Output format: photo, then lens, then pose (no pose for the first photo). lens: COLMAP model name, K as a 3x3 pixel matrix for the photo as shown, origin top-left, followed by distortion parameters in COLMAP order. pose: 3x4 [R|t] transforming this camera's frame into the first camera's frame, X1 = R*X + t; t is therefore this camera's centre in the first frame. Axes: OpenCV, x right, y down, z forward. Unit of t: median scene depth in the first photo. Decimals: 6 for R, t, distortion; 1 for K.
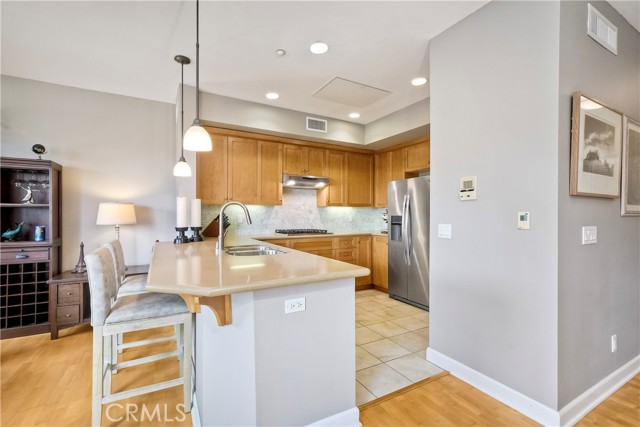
lens RADIAL K [[283.5, 0, 319.6], [0, 283.5, 212.4], [0, 0, 1]] dist [-0.002710, 0.003279]
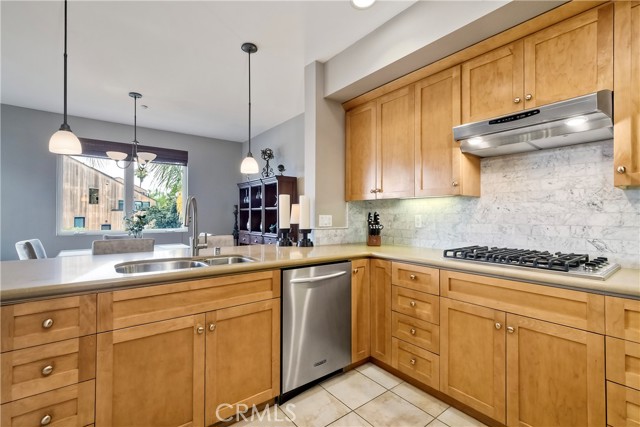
lens RADIAL K [[283.5, 0, 323.6], [0, 283.5, 212.9], [0, 0, 1]] dist [-0.002710, 0.003279]
pose [[0.162382, -0.010371, -0.986673, 0.371275], [0.004878, 0.999941, -0.009707, 0.011475], [0.986716, -0.003237, 0.162423, 0.863871]]
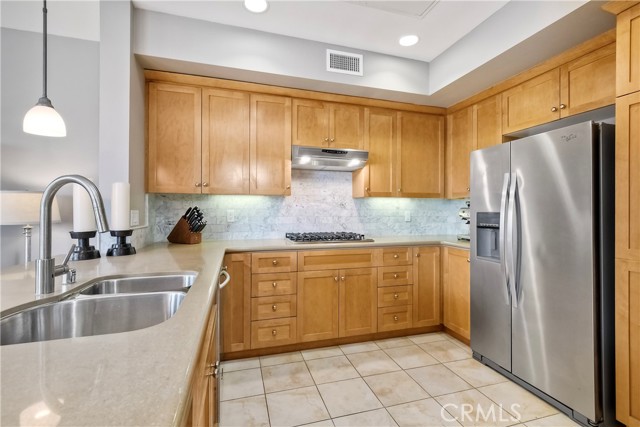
lens RADIAL K [[283.5, 0, 326.6], [0, 283.5, 208.6], [0, 0, 1]] dist [-0.002710, 0.003279]
pose [[0.976025, 0.000524, -0.217658, 0.106429], [-0.000241, 0.999999, 0.001327, 0.005225], [0.217659, -0.001242, 0.976024, 0.491080]]
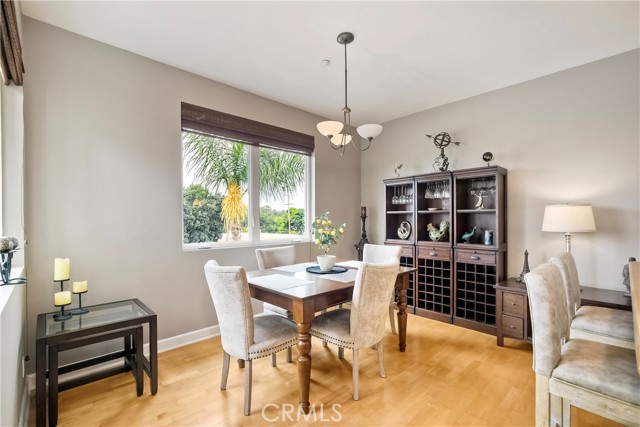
lens RADIAL K [[283.5, 0, 325.6], [0, 283.5, 222.0], [0, 0, 1]] dist [-0.002710, 0.003279]
pose [[0.245721, 0.008173, -0.969306, -0.110304], [0.008189, 0.999911, 0.010507, 0.001156], [0.969306, -0.010519, 0.245632, 0.145440]]
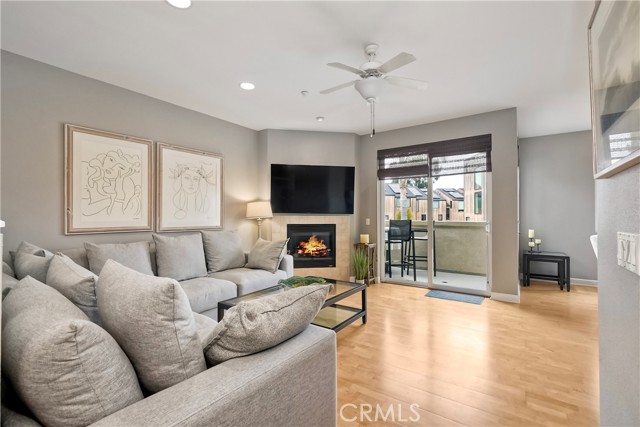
lens RADIAL K [[283.5, 0, 315.7], [0, 283.5, 213.9], [0, 0, 1]] dist [-0.002710, 0.003279]
pose [[-0.904688, -0.006574, -0.426023, 0.883841], [-0.003319, 0.999959, -0.008382, 0.007052], [0.426061, -0.006169, -0.904673, 0.644298]]
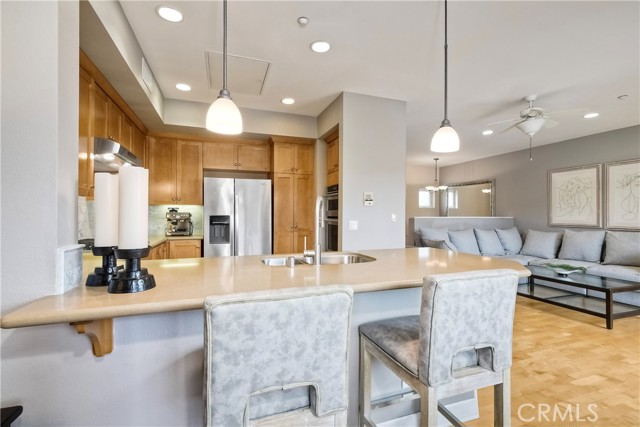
lens RADIAL K [[283.5, 0, 326.5], [0, 283.5, 213.5], [0, 0, 1]] dist [-0.002710, 0.003279]
pose [[0.177956, 0.001048, 0.984038, -0.728038], [-0.009968, 0.999950, 0.000738, 0.002224], [-0.983988, -0.009940, 0.177957, 0.580301]]
